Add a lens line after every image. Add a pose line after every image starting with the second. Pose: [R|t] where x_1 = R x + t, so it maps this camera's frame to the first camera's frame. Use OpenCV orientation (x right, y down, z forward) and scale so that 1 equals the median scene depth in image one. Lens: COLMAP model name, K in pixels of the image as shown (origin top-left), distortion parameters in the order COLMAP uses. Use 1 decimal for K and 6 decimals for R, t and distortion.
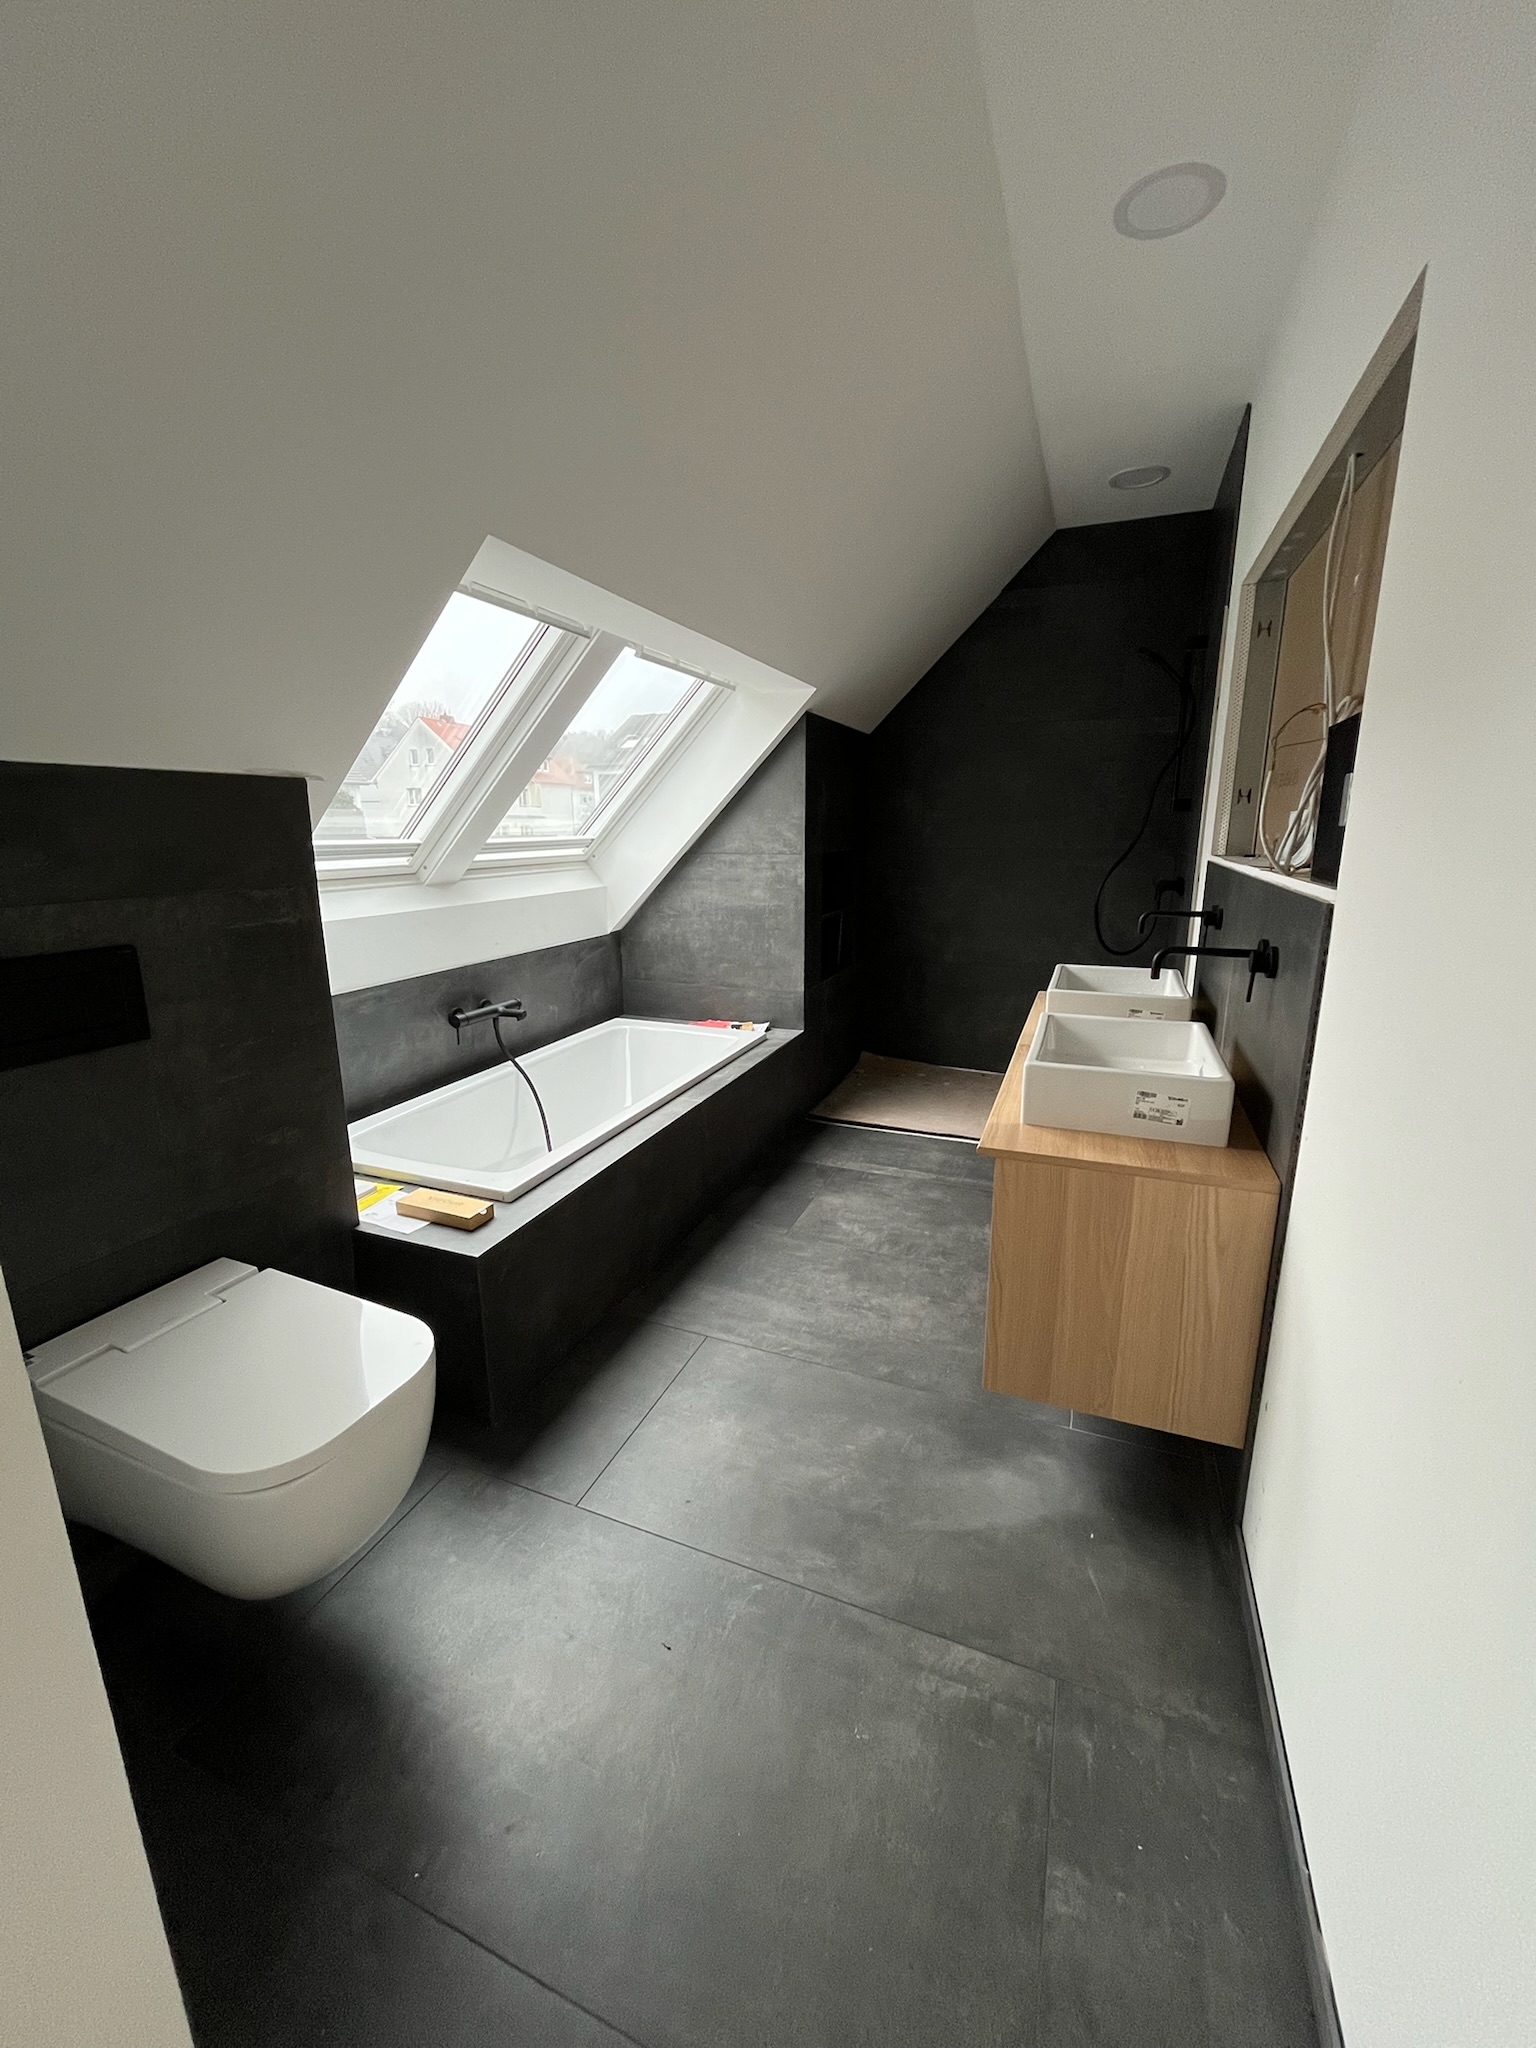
lens RADIAL K [[822.5, 0, 768.0], [0, 822.5, 1024.0], [0, 0, 1]] dist [0.001048, 0.000147]
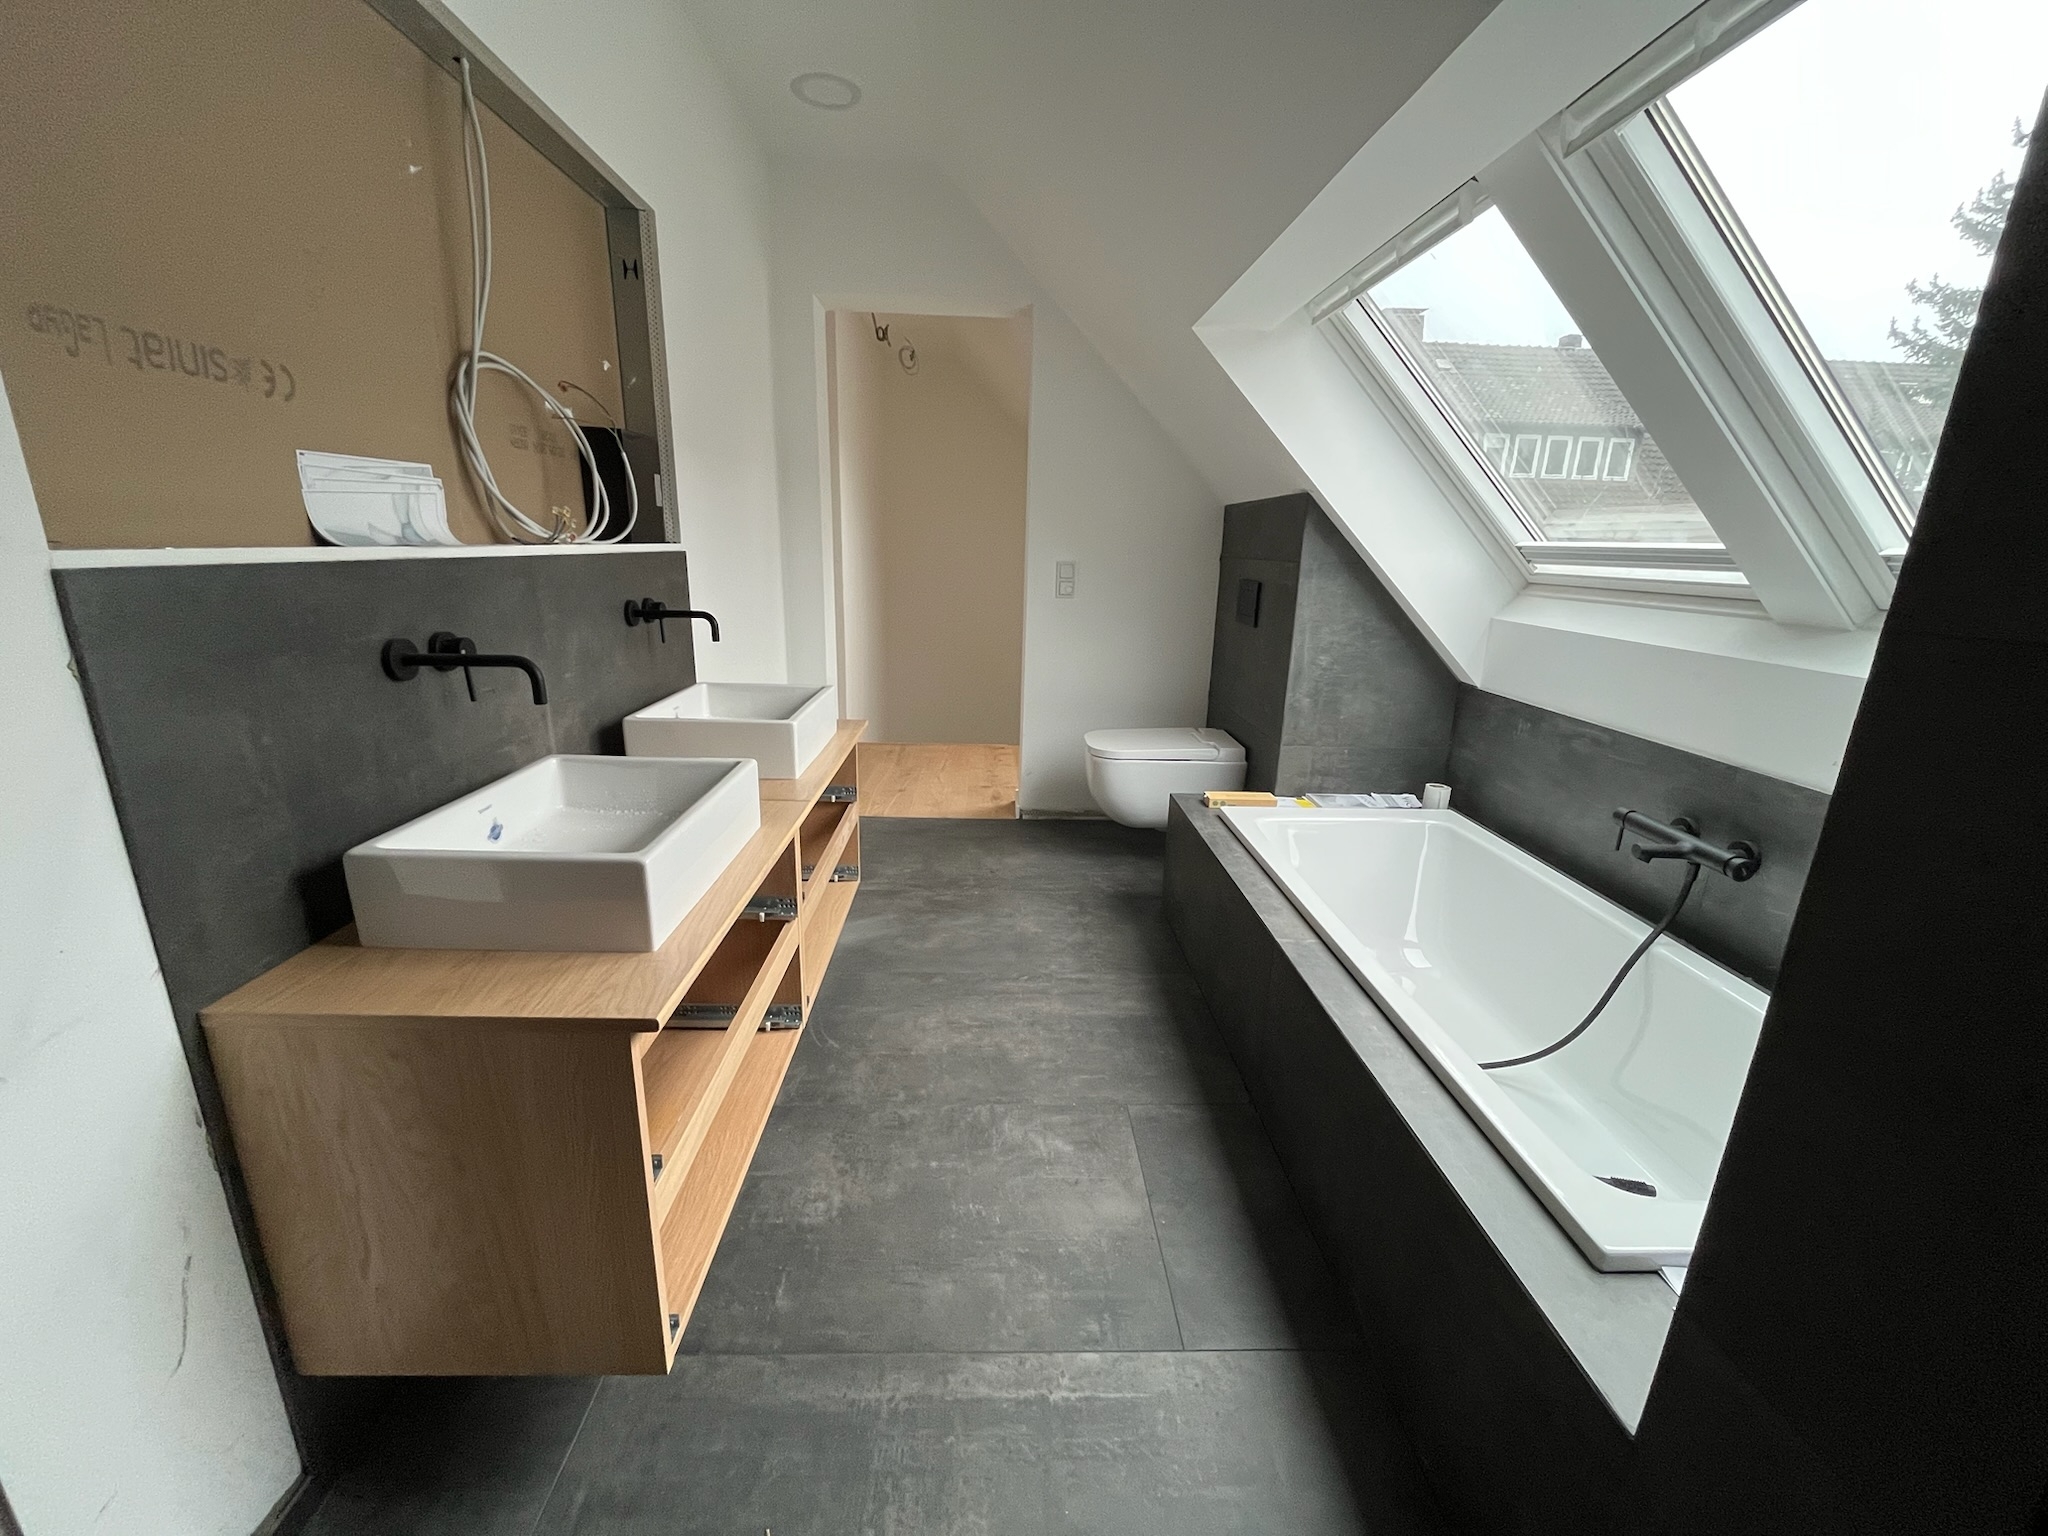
lens RADIAL K [[822.5, 0, 1024.0], [0, 822.5, 768.0], [0, 0, 1]] dist [0.001048, 0.000147]
pose [[-0.914575, 0.094584, -0.393200, 0.352645], [-0.110557, 0.876756, 0.468056, -0.316440], [0.389011, 0.471543, -0.791402, 1.398742]]
